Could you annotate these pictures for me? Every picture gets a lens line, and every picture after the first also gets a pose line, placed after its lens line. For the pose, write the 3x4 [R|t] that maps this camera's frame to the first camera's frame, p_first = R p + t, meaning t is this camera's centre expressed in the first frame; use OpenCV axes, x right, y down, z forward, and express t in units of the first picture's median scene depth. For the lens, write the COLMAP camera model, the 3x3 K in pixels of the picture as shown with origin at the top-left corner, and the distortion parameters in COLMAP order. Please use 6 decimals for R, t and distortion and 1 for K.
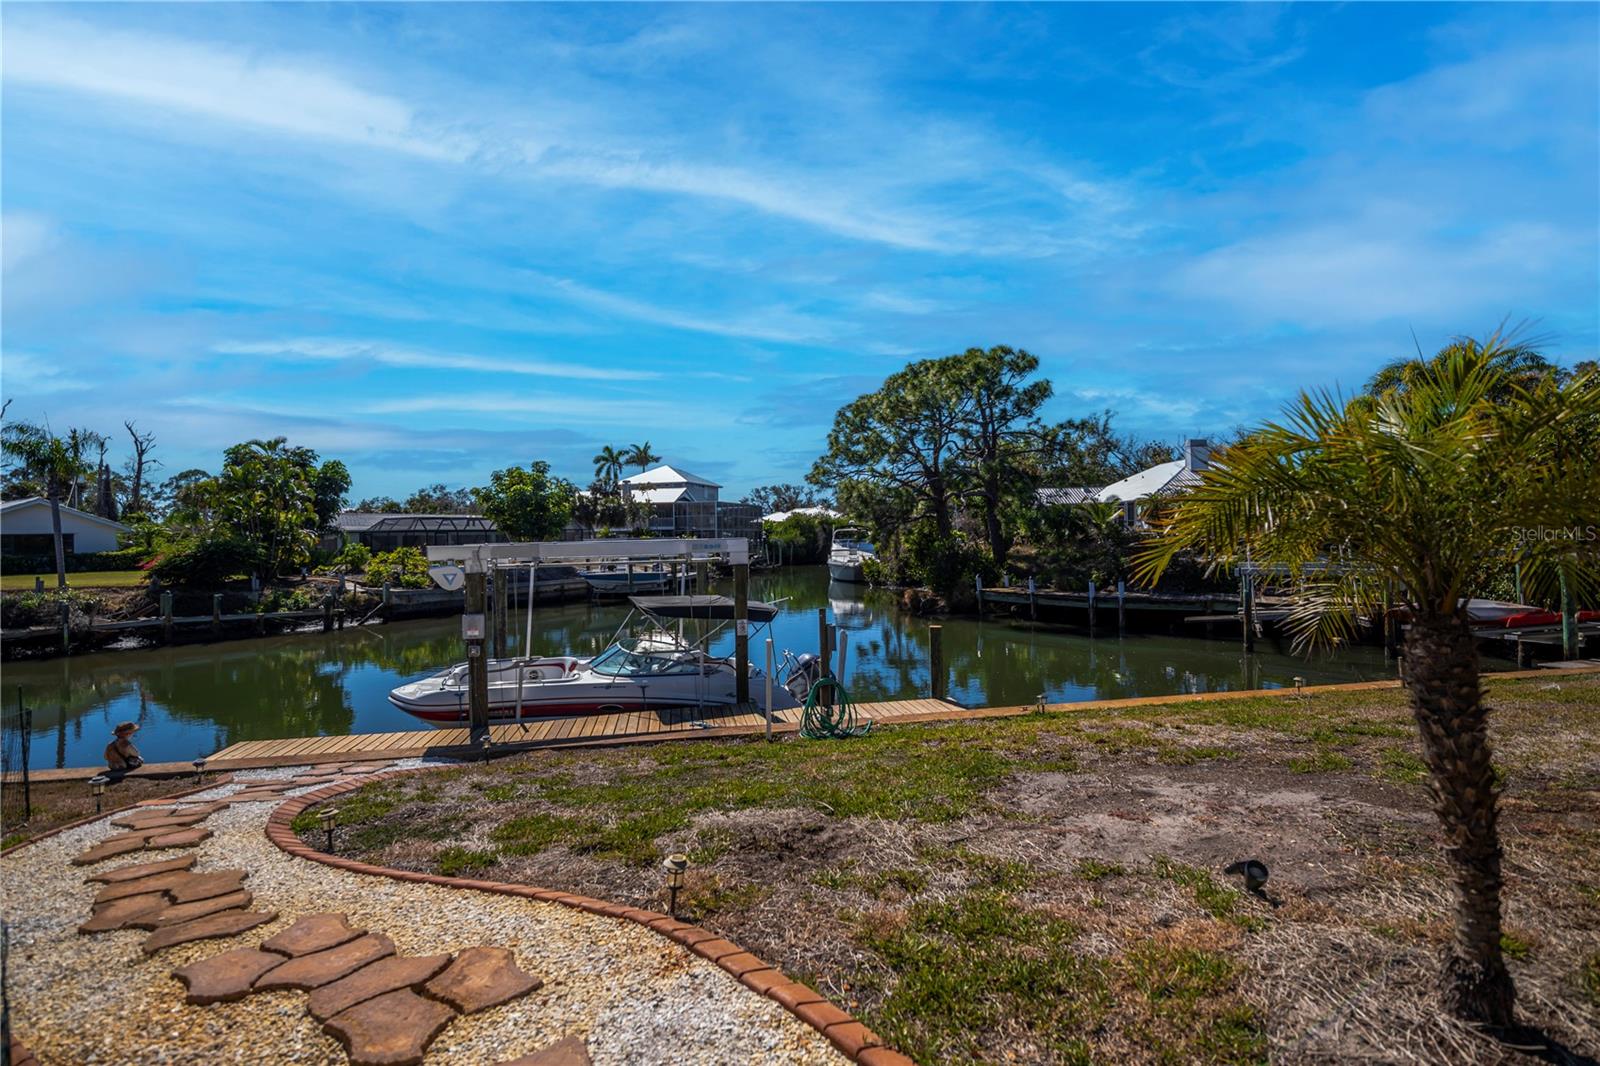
lens RADIAL K [[758.4, 0, 799.0], [0, 758.4, 527.9], [0, 0, 1]] dist [-0.019457, -0.002099]
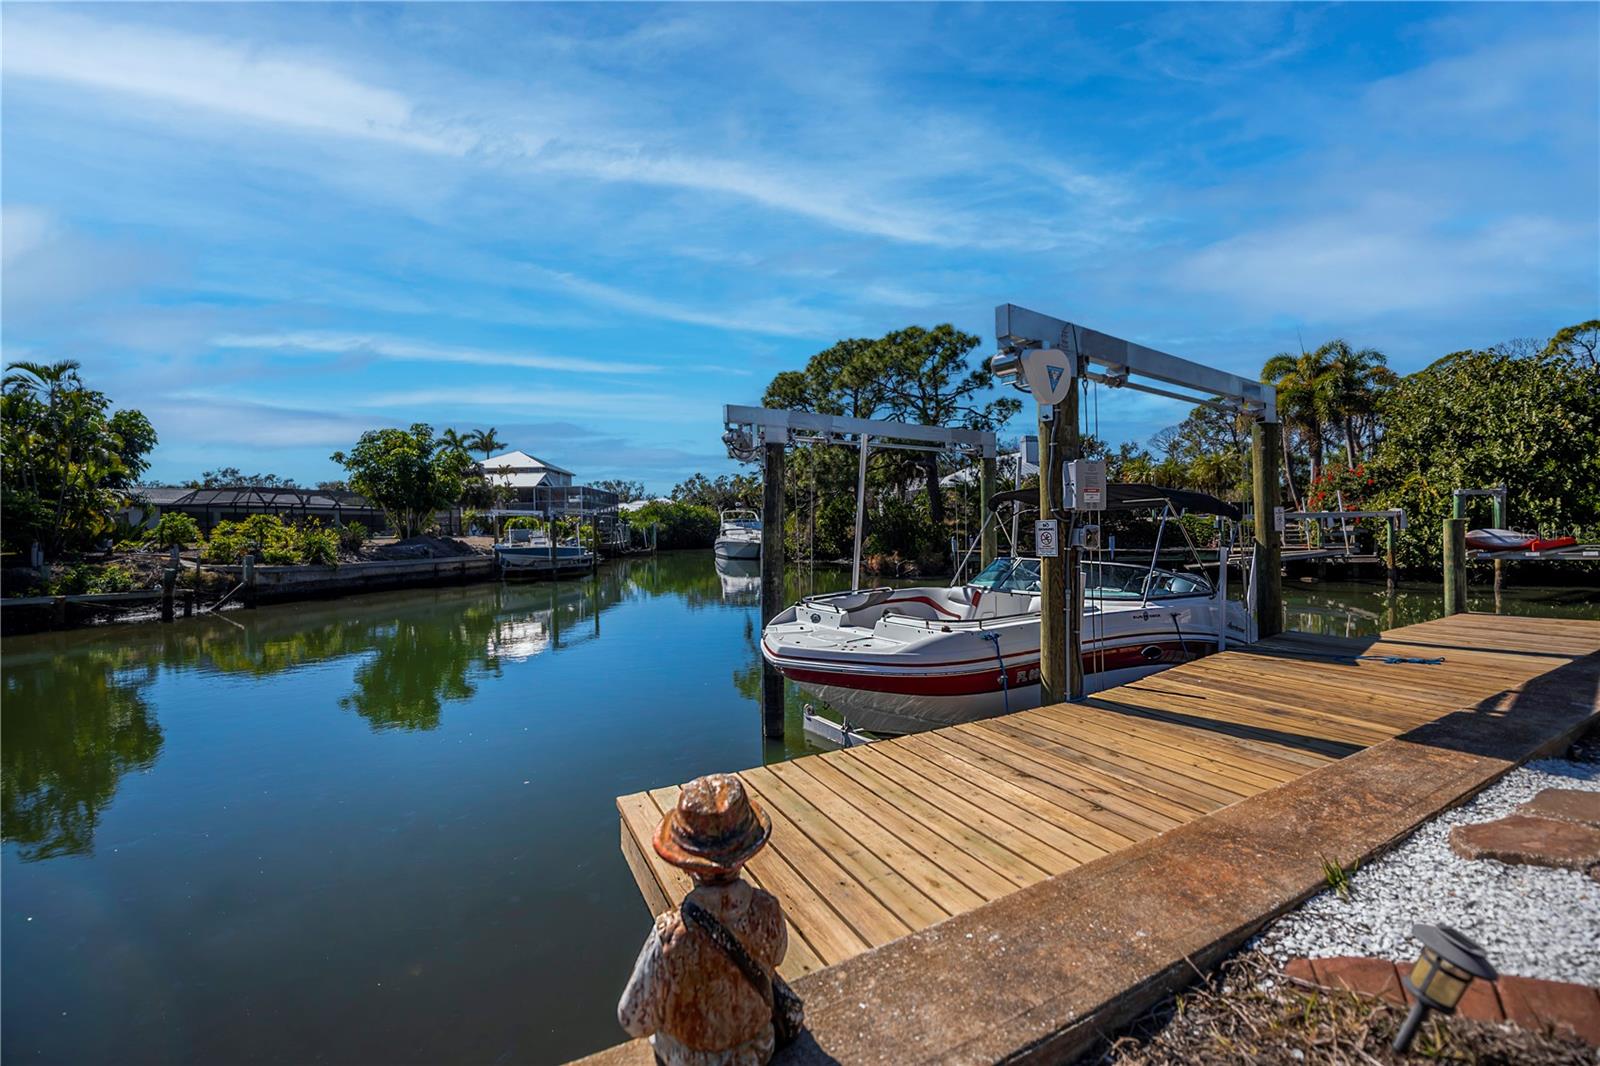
lens RADIAL K [[658.8, 0, 771.0], [0, 658.8, 525.4], [0, 0, 1]] dist [-0.002515, -0.000492]
pose [[0.958017, 0.000947, 0.286710, -0.205628], [0.002104, 0.999944, -0.010332, 0.044417], [-0.286704, 0.010501, 0.957962, 0.182354]]
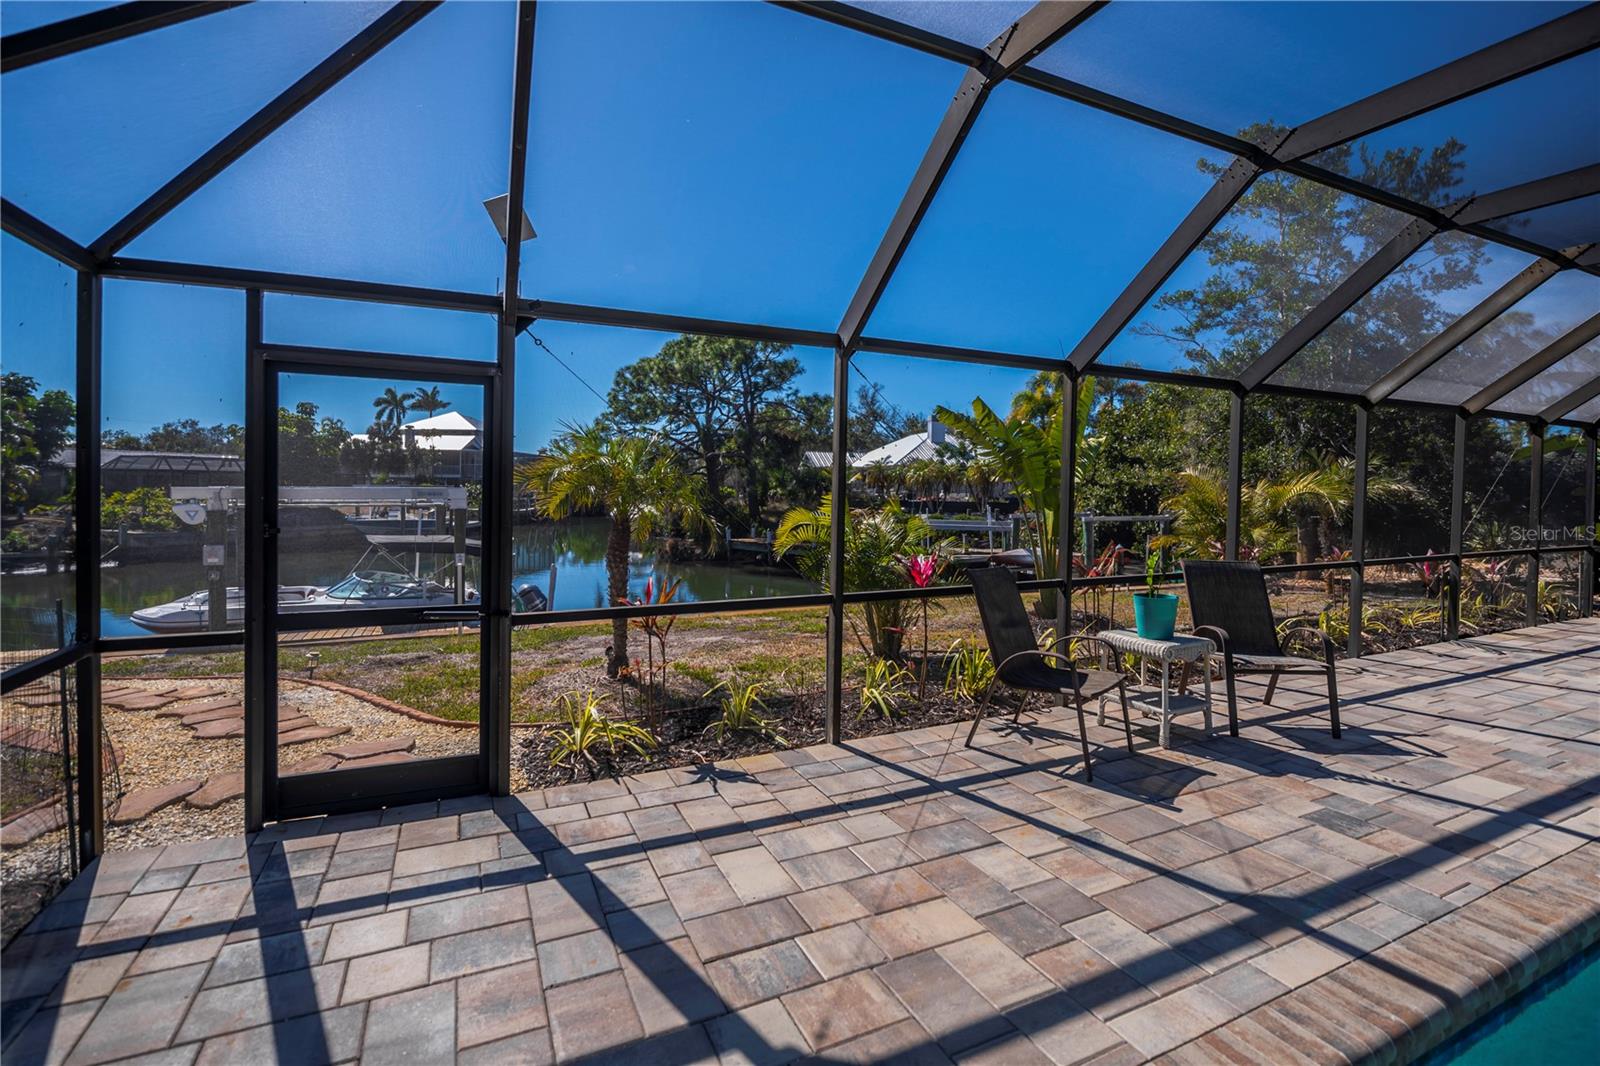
lens RADIAL K [[758.4, 0, 791.4], [0, 758.4, 501.0], [0, 0, 1]] dist [-0.019457, -0.002099]
pose [[0.972642, 0.026286, 0.230816, 0.048512], [-0.031836, 0.999286, 0.020352, -0.002207], [-0.230116, -0.027143, 0.972785, -0.095999]]
